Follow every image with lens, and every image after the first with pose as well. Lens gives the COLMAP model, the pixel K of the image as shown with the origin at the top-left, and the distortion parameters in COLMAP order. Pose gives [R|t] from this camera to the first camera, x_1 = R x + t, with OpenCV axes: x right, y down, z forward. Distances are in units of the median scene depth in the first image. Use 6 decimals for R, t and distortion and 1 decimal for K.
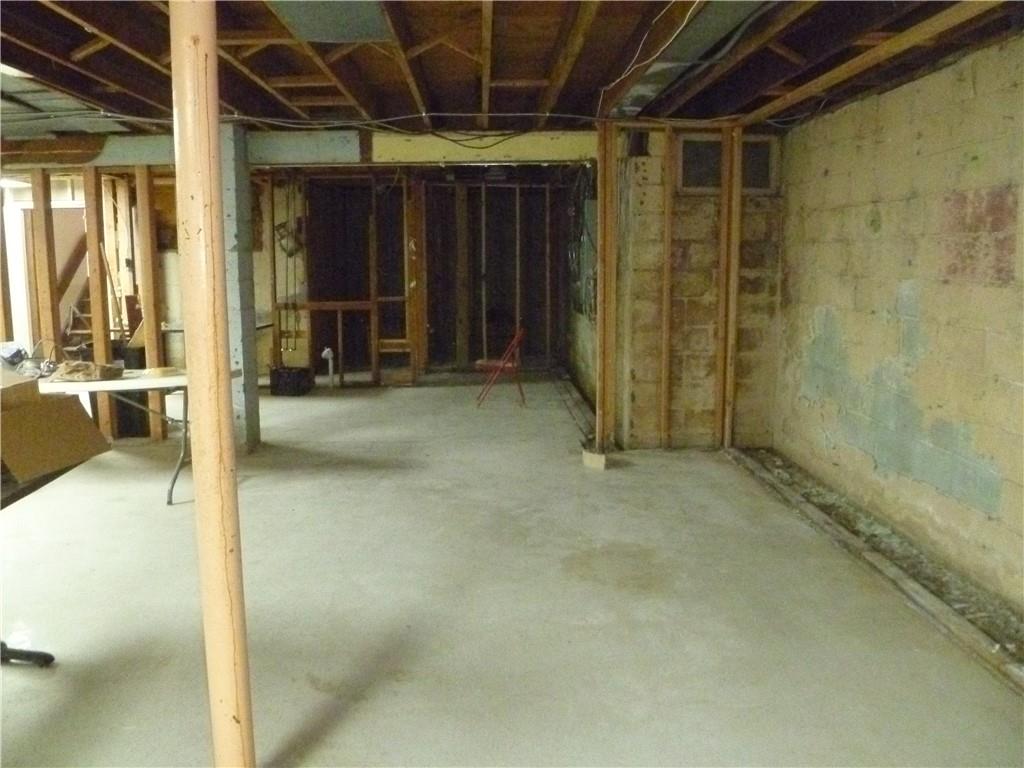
lens RADIAL K [[850.4, 0, 512.0], [0, 850.4, 384.0], [0, 0, 1]] dist [-0.070418, 0.007008]
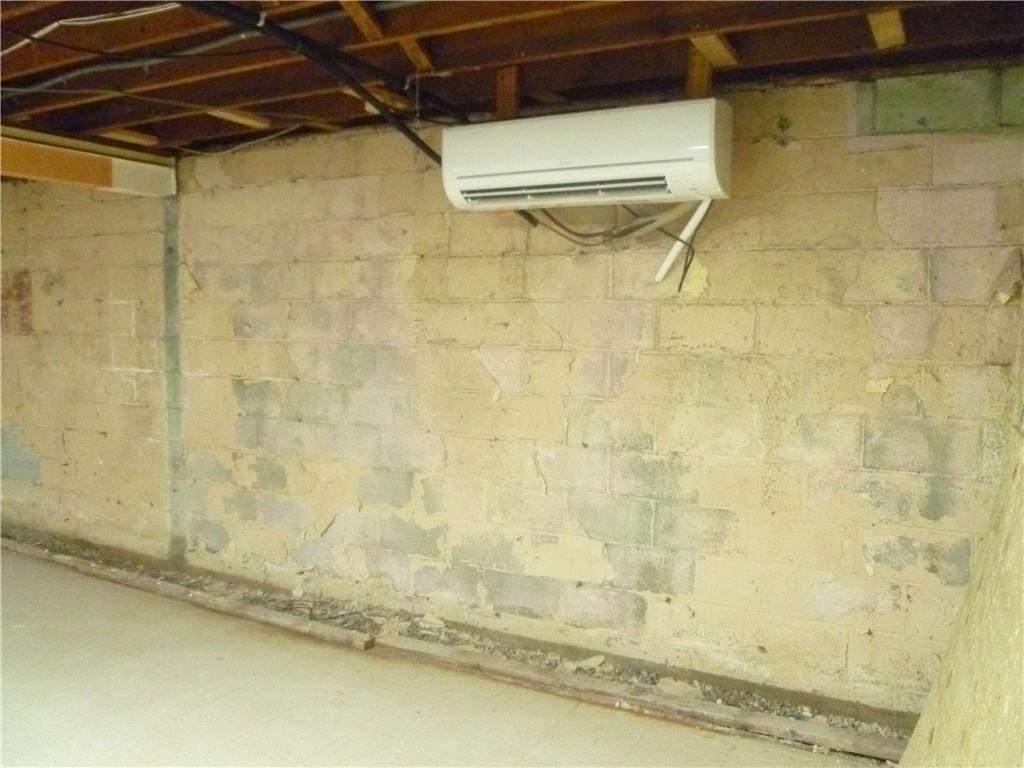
lens RADIAL K [[850.4, 0, 512.0], [0, 850.4, 384.0], [0, 0, 1]] dist [-0.070418, 0.007008]
pose [[0.508363, -0.054044, 0.859445, -0.283881], [0.113598, 0.993516, -0.004719, 0.082039], [-0.853617, 0.100030, 0.511206, -0.552049]]
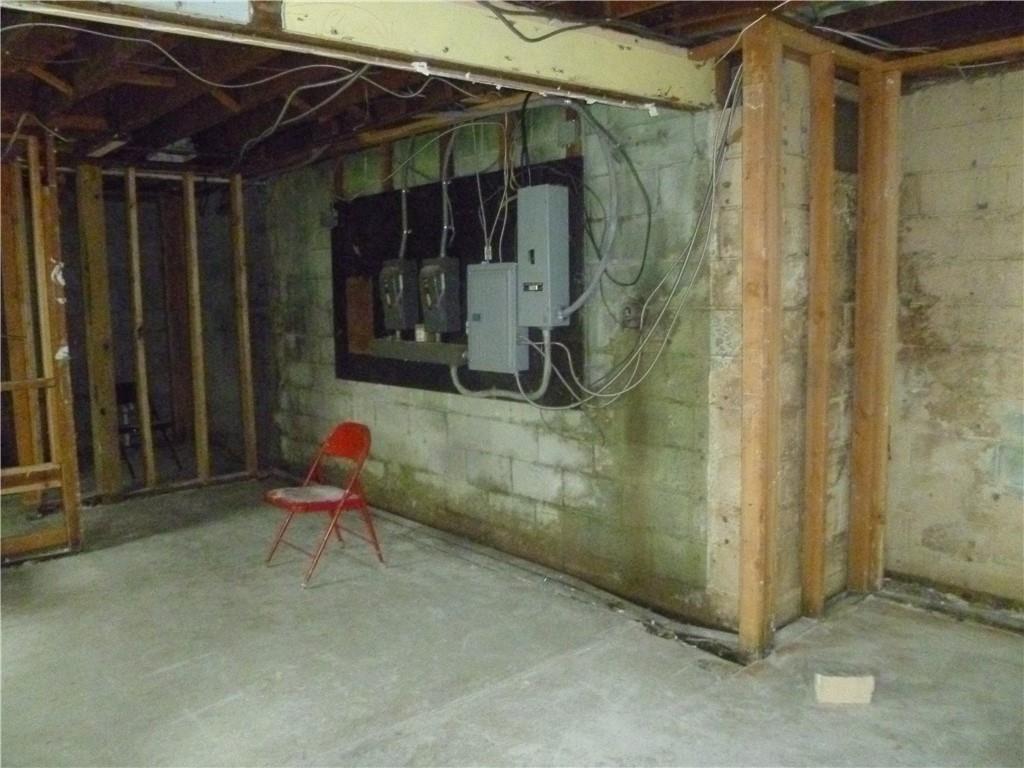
lens RADIAL K [[850.4, 0, 512.0], [0, 850.4, 384.0], [0, 0, 1]] dist [-0.070418, 0.007008]
pose [[0.781838, -0.081923, 0.618075, -0.333477], [0.109197, 0.994000, -0.006380, -0.103834], [-0.613844, 0.072480, 0.786093, 0.697703]]
